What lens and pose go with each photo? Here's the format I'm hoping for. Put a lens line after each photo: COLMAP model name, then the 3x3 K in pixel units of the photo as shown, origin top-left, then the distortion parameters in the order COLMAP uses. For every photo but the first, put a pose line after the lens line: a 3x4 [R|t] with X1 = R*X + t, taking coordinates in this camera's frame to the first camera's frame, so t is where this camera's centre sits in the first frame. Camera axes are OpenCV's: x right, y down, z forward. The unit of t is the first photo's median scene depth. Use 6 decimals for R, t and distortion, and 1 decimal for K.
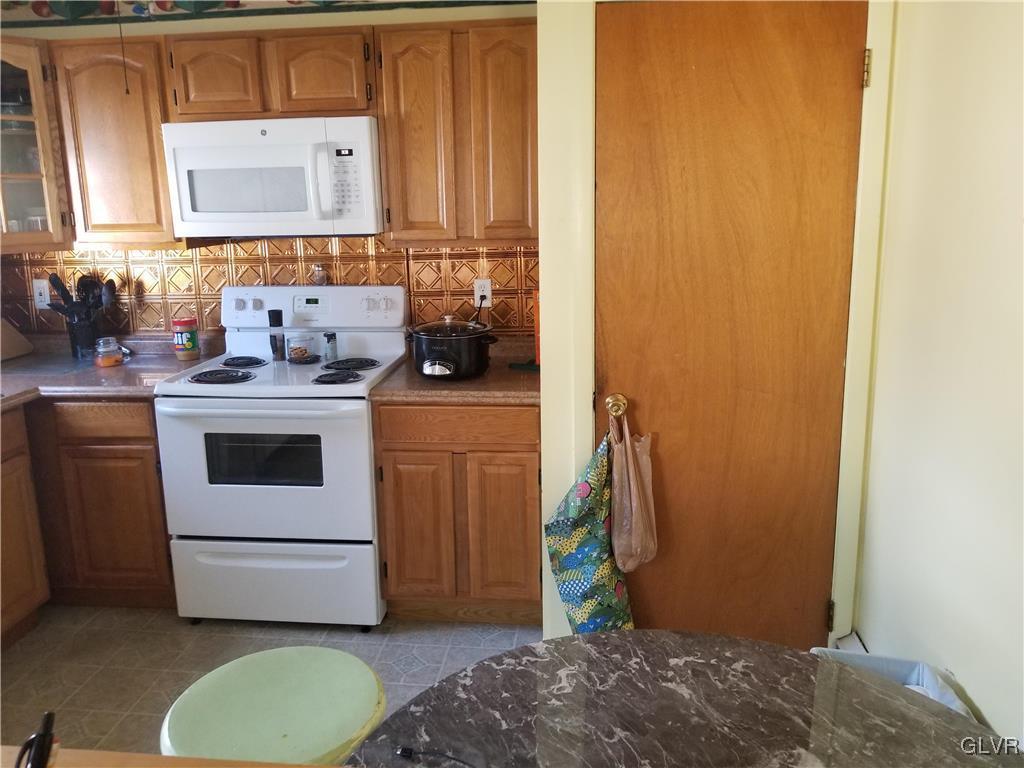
lens RADIAL K [[804.0, 0, 509.3], [0, 804.0, 378.5], [0, 0, 1]] dist [0.058873, -0.078851]
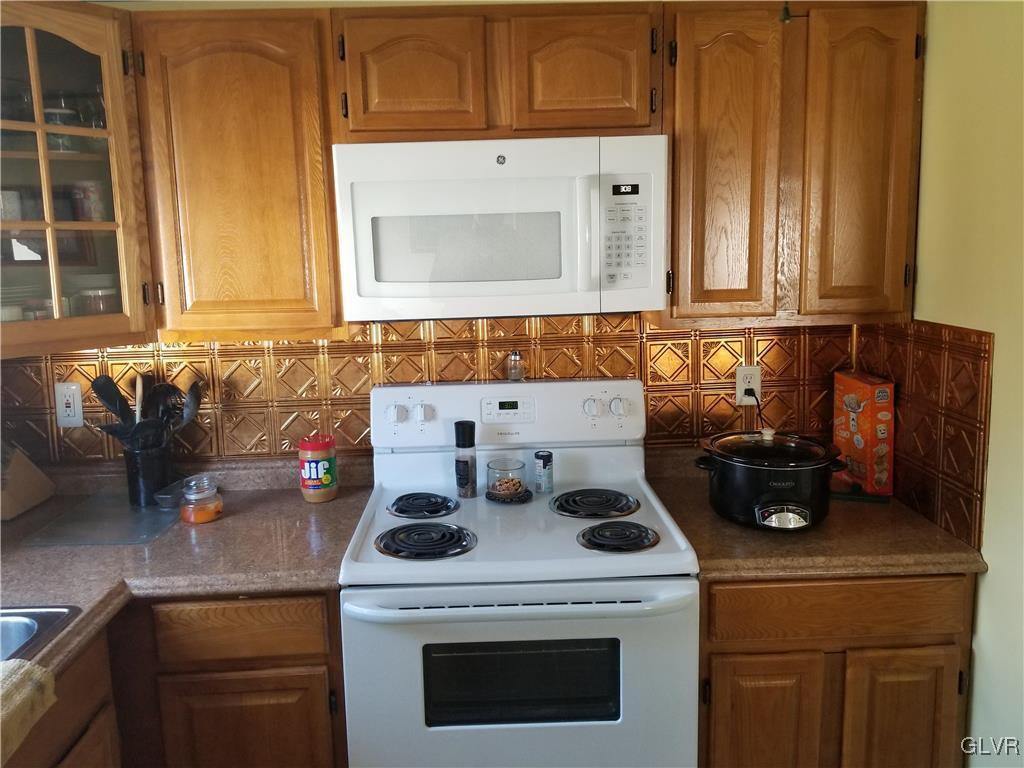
lens RADIAL K [[804.0, 0, 505.8], [0, 804.0, 363.7], [0, 0, 1]] dist [0.058873, -0.078851]
pose [[0.989470, -0.025570, 0.142463, -0.383709], [0.035727, 0.996963, -0.069197, -0.094149], [-0.140261, 0.073558, 0.987378, 0.367799]]
